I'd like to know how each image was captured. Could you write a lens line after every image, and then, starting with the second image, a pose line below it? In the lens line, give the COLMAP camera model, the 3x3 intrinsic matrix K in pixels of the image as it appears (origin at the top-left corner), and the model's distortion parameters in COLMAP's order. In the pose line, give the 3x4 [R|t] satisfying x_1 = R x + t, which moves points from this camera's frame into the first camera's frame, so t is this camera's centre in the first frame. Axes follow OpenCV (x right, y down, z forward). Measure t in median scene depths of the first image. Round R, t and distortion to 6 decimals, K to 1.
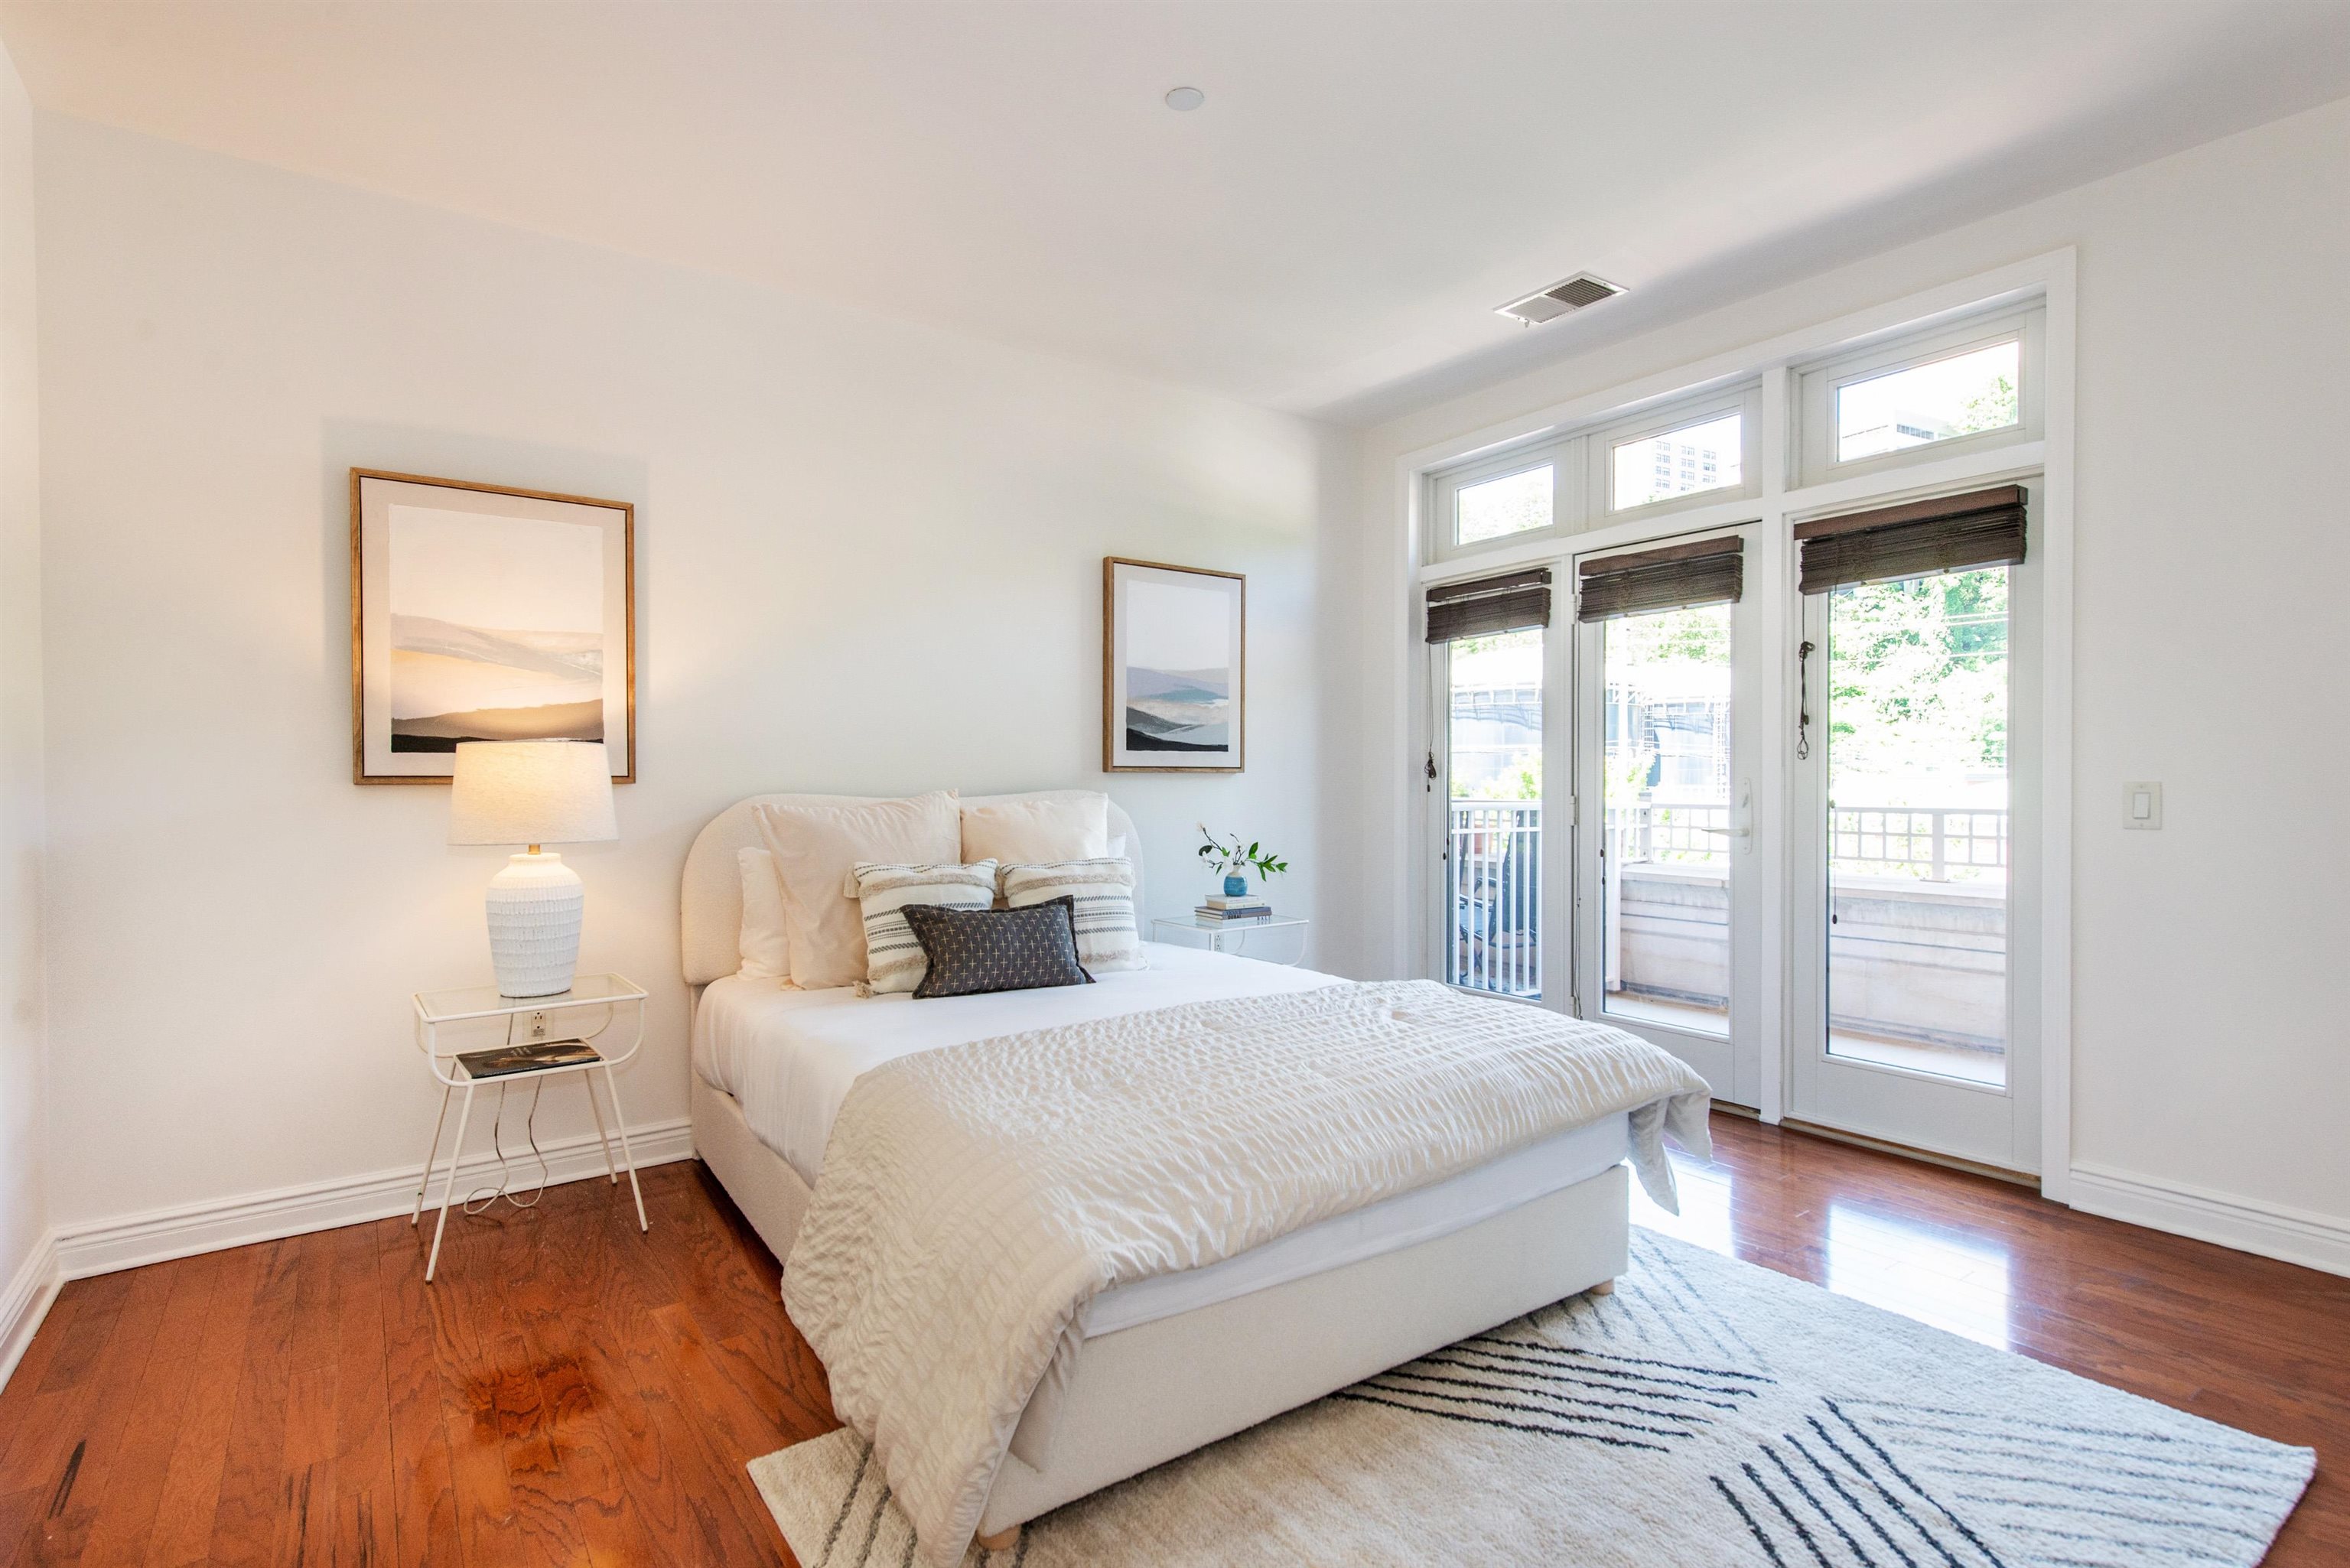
lens RADIAL K [[1138.1, 0, 1178.7], [0, 1138.1, 787.1], [0, 0, 1]] dist [0.000637, -0.000092]
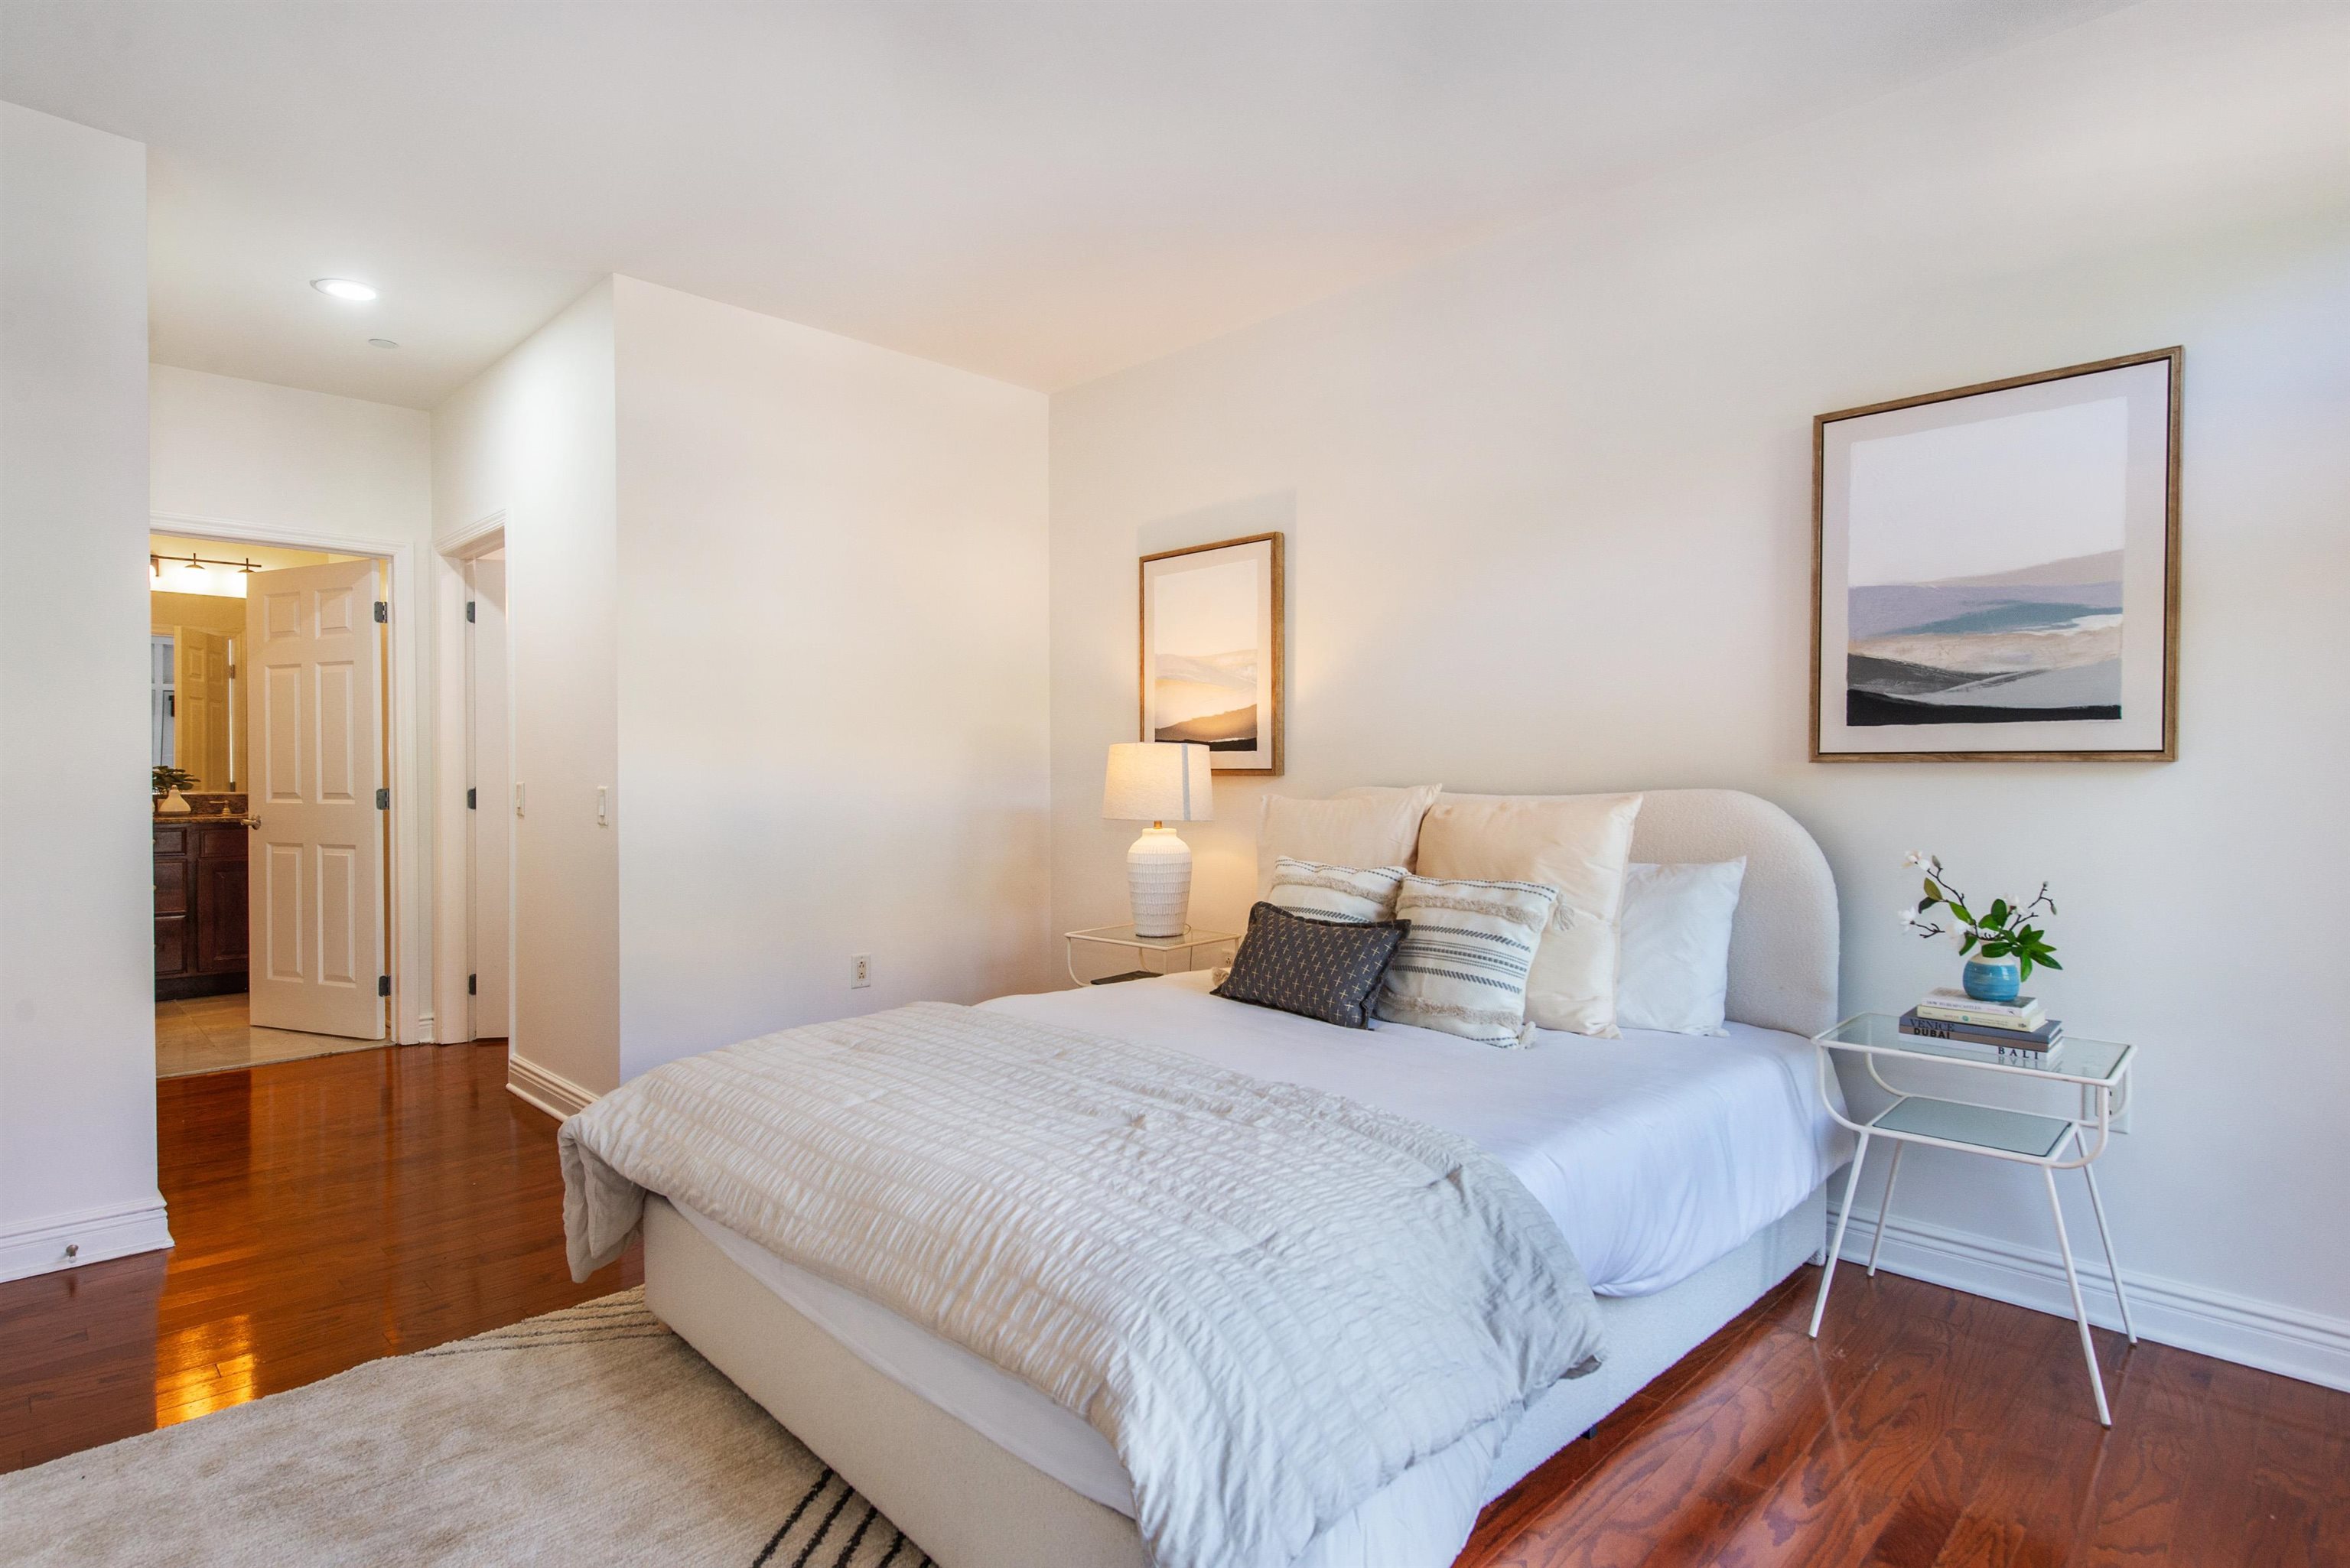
lens RADIAL K [[1221.4, 0, 1175.2], [0, 1221.4, 776.3], [0, 0, 1]] dist [0.003045, 0.000215]
pose [[0.131462, 0.002888, -0.991317, 0.553718], [-0.011153, 0.999937, 0.001434, -0.002513], [0.991258, 0.010868, 0.131486, 0.561057]]
